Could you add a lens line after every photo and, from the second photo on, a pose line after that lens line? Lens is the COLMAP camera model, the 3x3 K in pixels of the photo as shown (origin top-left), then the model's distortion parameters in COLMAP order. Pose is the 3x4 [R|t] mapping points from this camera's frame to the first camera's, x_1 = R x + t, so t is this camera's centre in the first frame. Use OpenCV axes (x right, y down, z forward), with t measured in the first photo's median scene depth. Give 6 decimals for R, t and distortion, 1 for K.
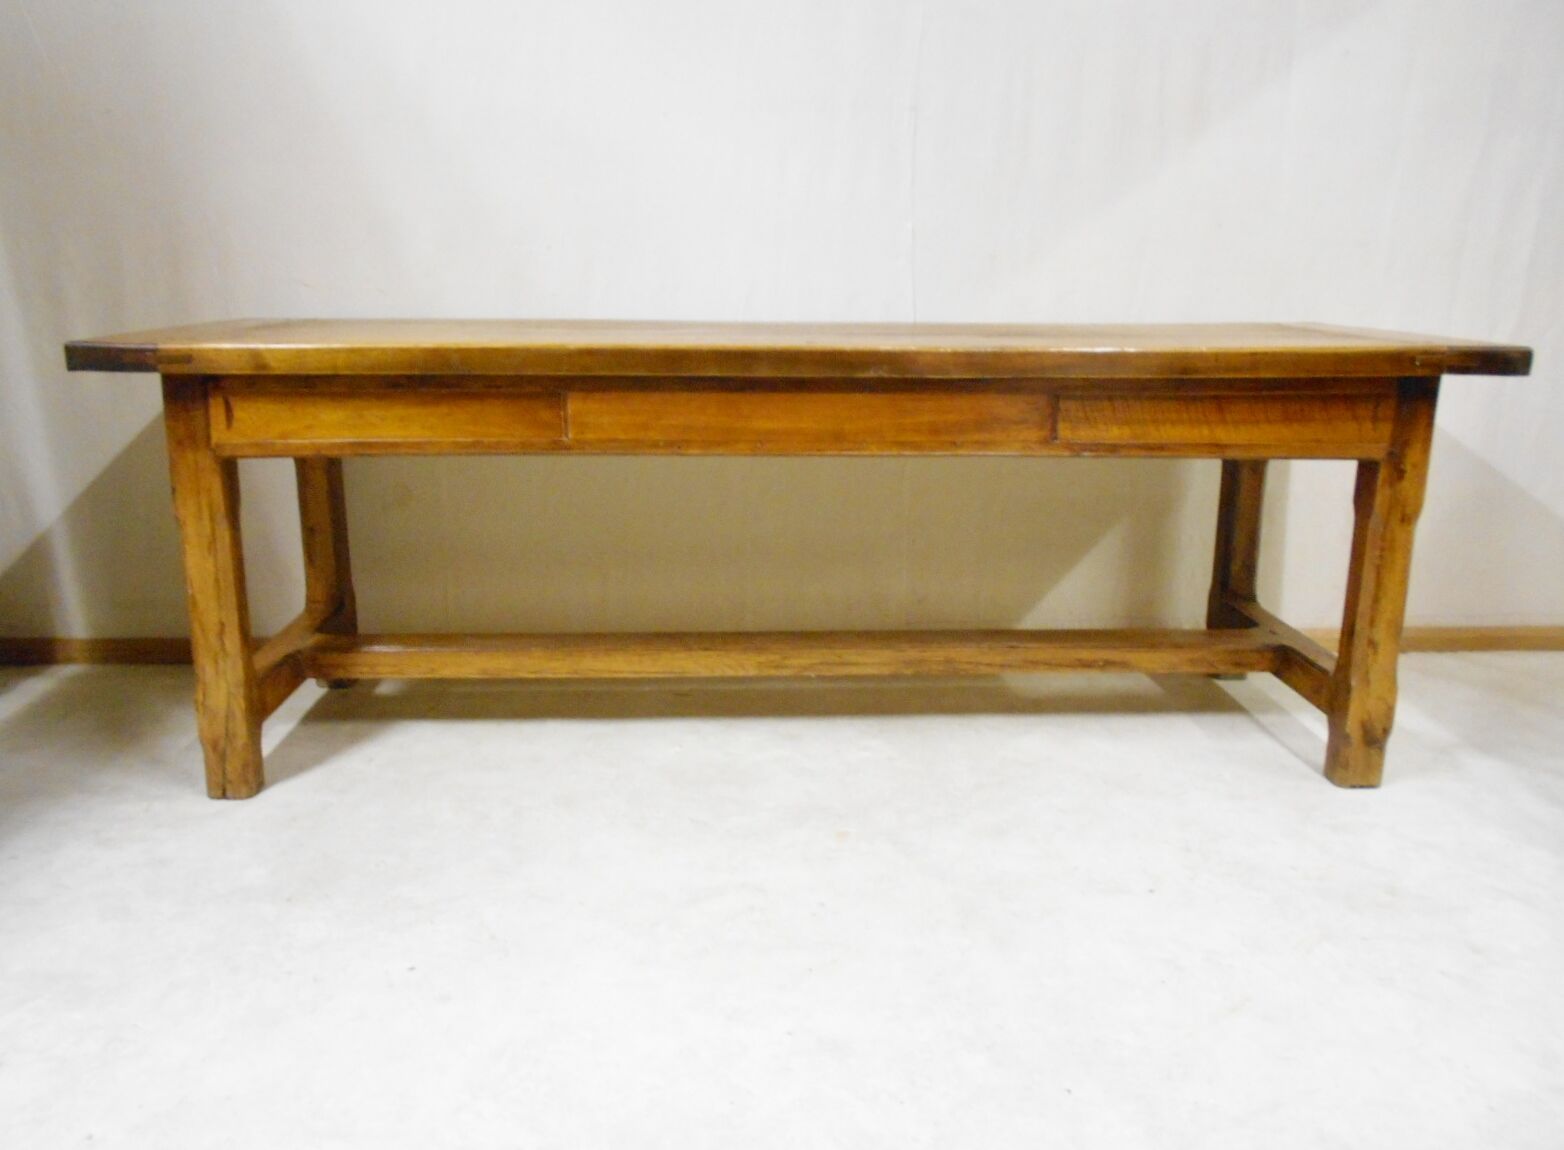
lens RADIAL K [[1287.0, 0, 782.0], [0, 1287.0, 575.0], [0, 0, 1]] dist [-0.054310, 0.178272]
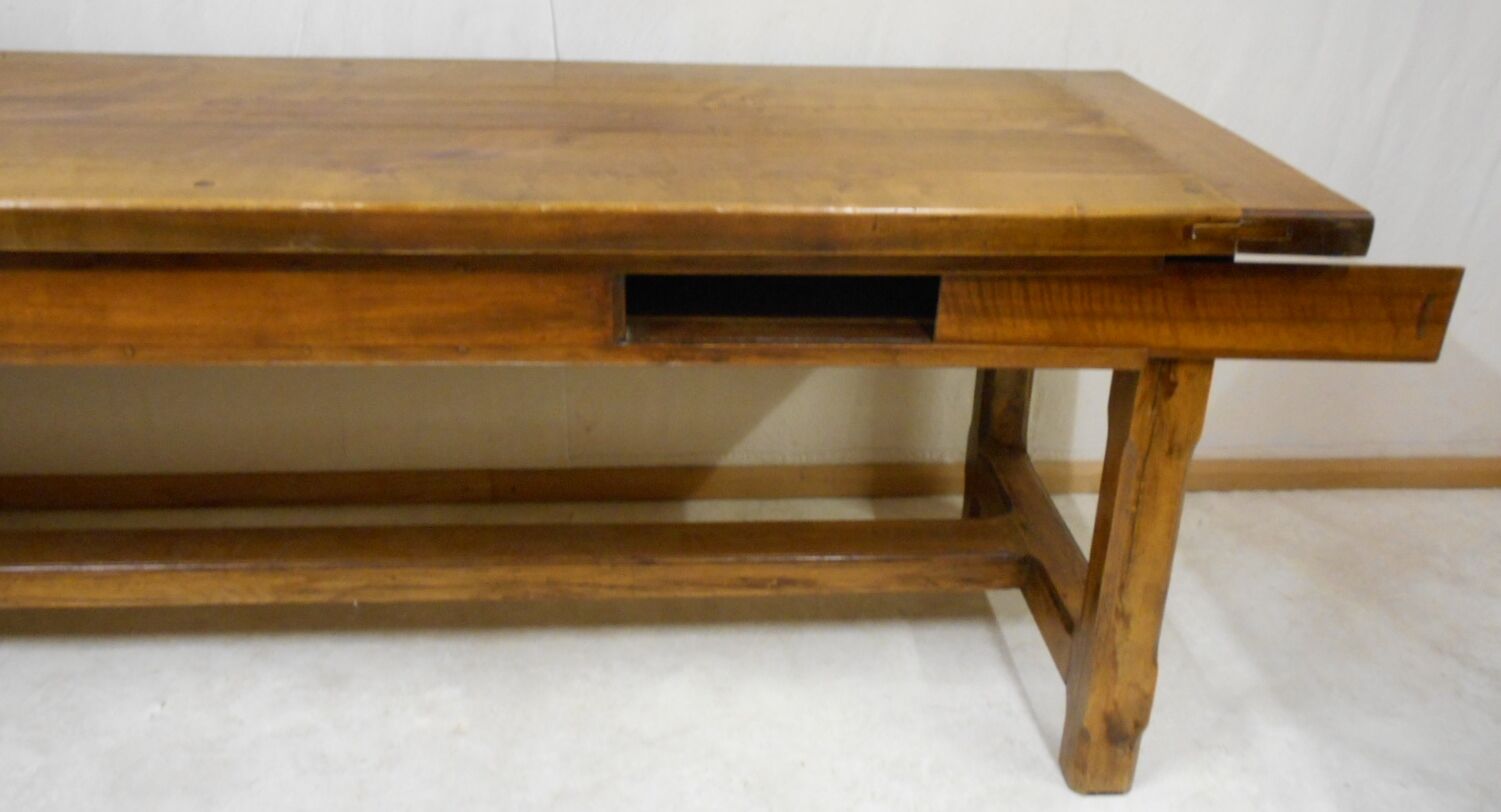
lens RADIAL K [[1299.1, 0, 789.9], [0, 1299.1, 364.6], [0, 0, 1]] dist [-0.001980, 0.010603]
pose [[0.998586, 0.010235, 0.052167, 0.259451], [-0.018396, 0.987196, 0.158451, -0.194627], [-0.049878, -0.159186, 0.985988, 0.367491]]
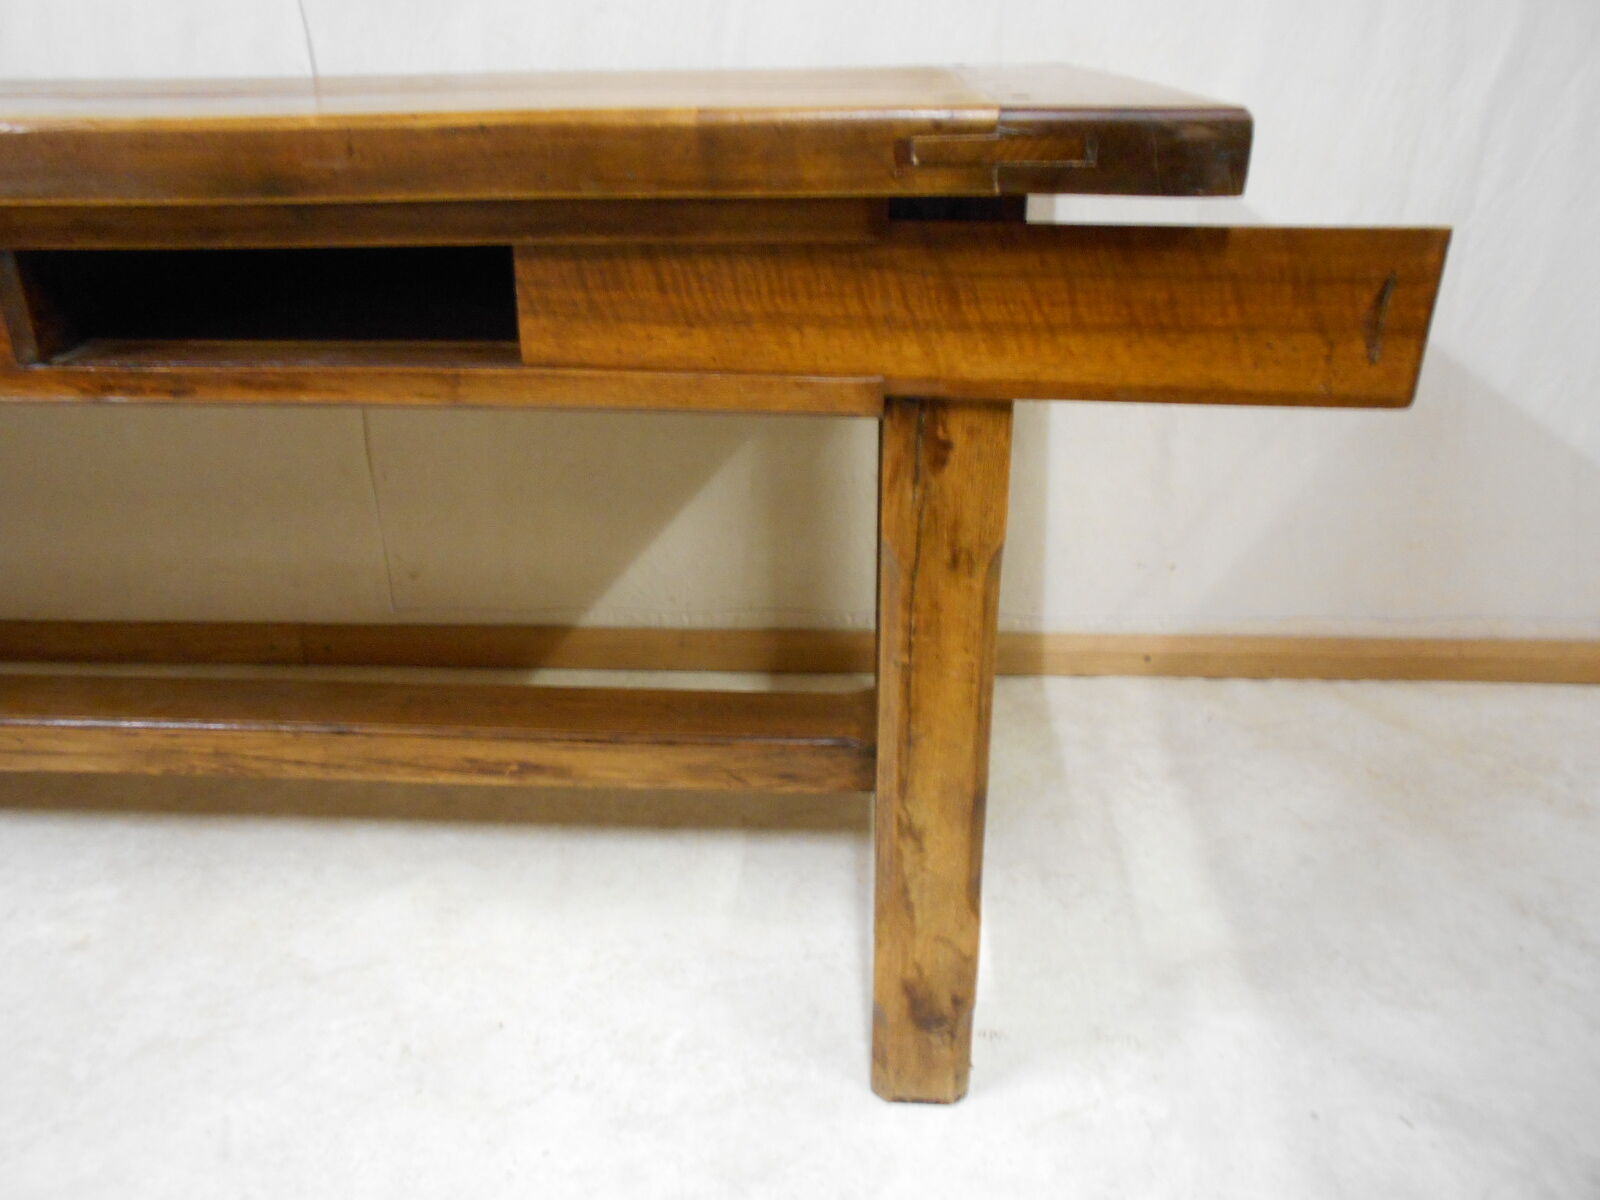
lens RADIAL K [[1305.3, 0, 800.0], [0, 1305.3, 600.0], [0, 0, 1]] dist [-0.067965, 0.119351]
pose [[0.993797, 0.027818, -0.107671, 0.493183], [-0.008828, 0.984888, 0.172968, -0.103941], [0.110855, -0.170945, 0.979025, 0.611884]]
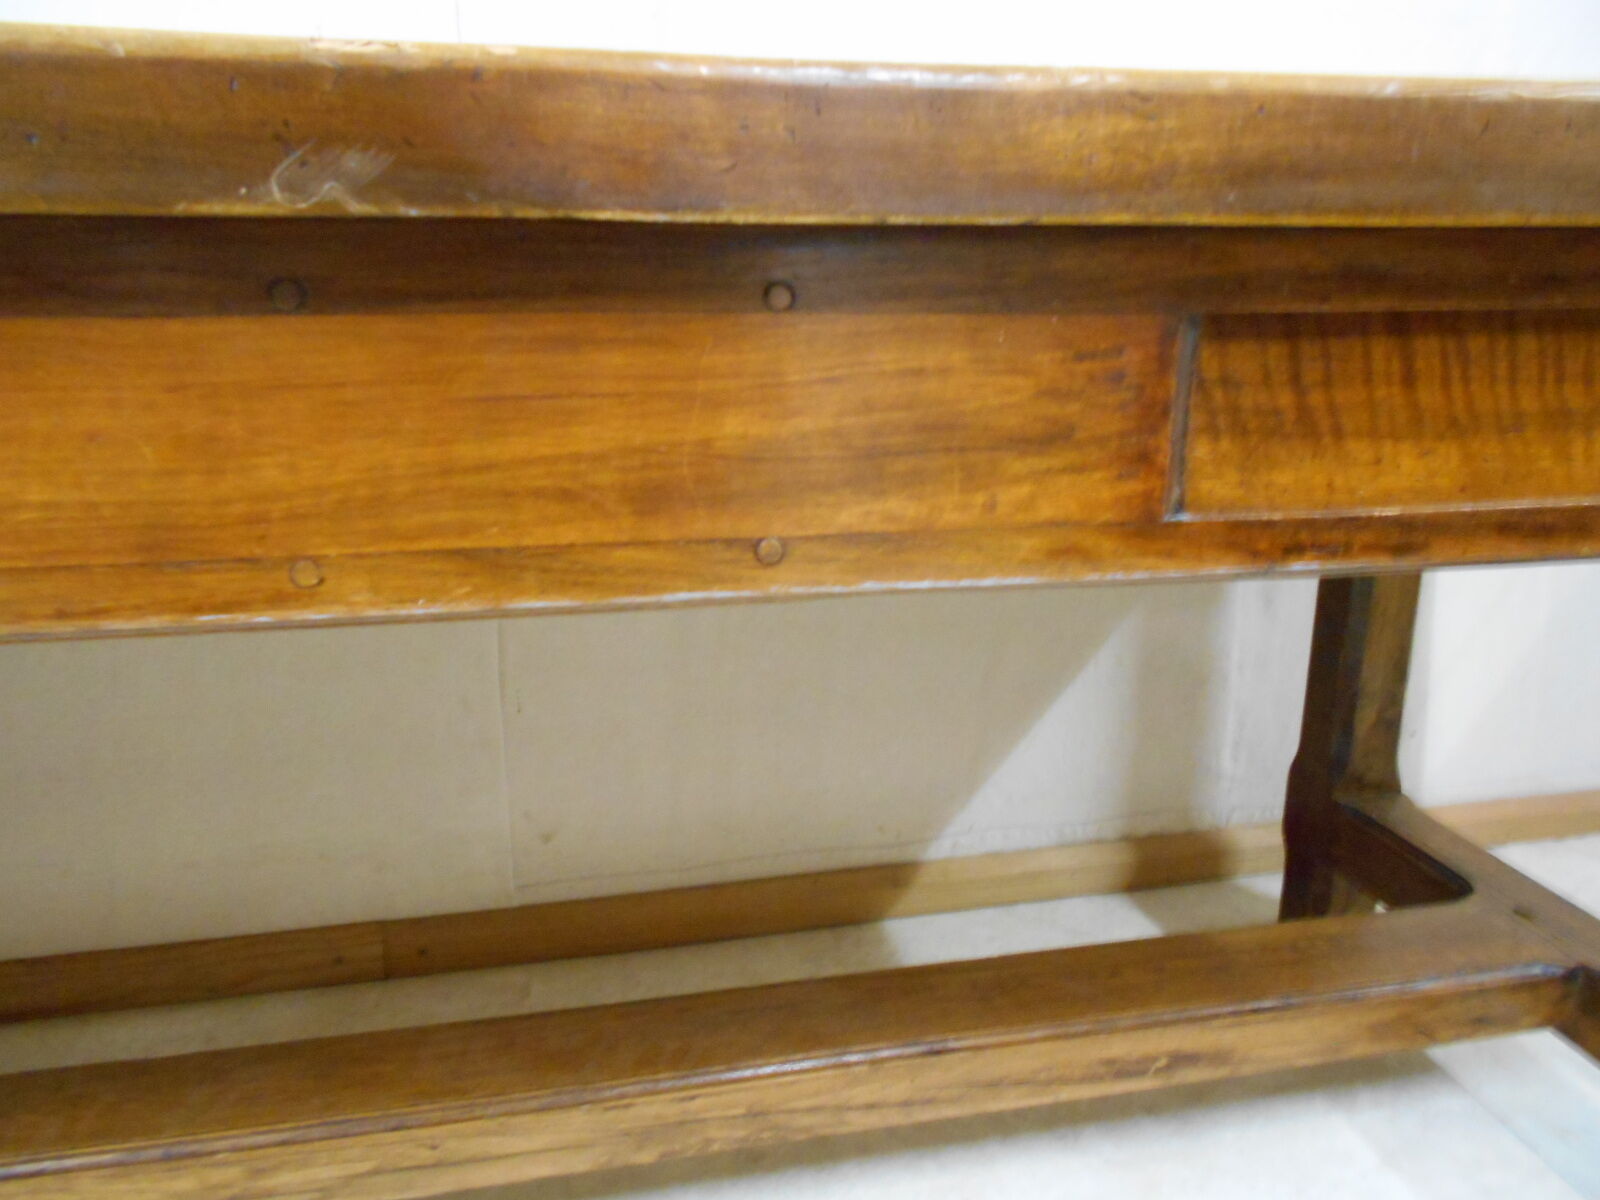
lens RADIAL K [[1254.5, 0, 800.0], [0, 1254.5, 600.0], [0, 0, 1]] dist [-0.015425, 0.001462]
pose [[0.984532, -0.045954, 0.169069, 0.105085], [0.040572, 0.998558, 0.035154, -0.099490], [-0.170441, -0.027751, 0.984977, 0.782551]]
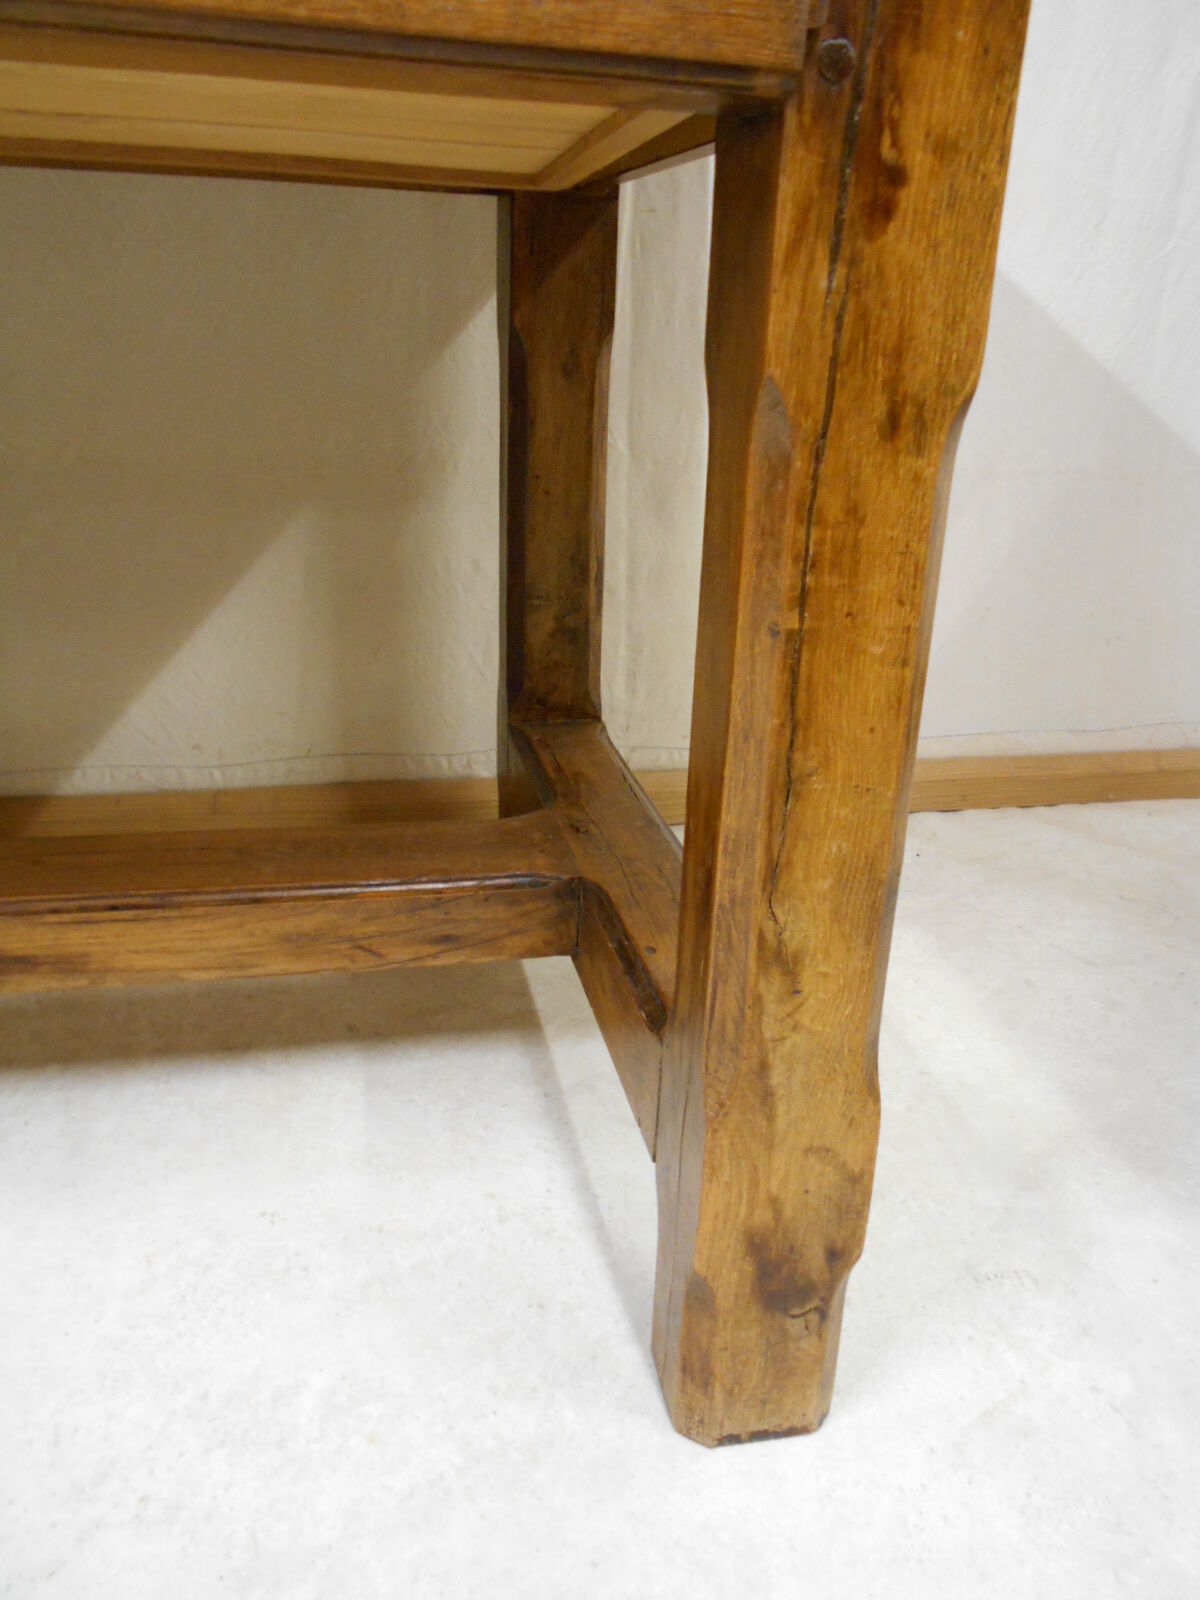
lens RADIAL K [[1293.5, 0, 600.0], [0, 1293.5, 800.0], [0, 0, 1]] dist [-0.003505, -0.003129]
pose [[0.987335, -0.032791, 0.155226, 0.410733], [0.012543, 0.991479, 0.129665, -0.009246], [-0.158155, -0.126076, 0.979332, 0.810466]]
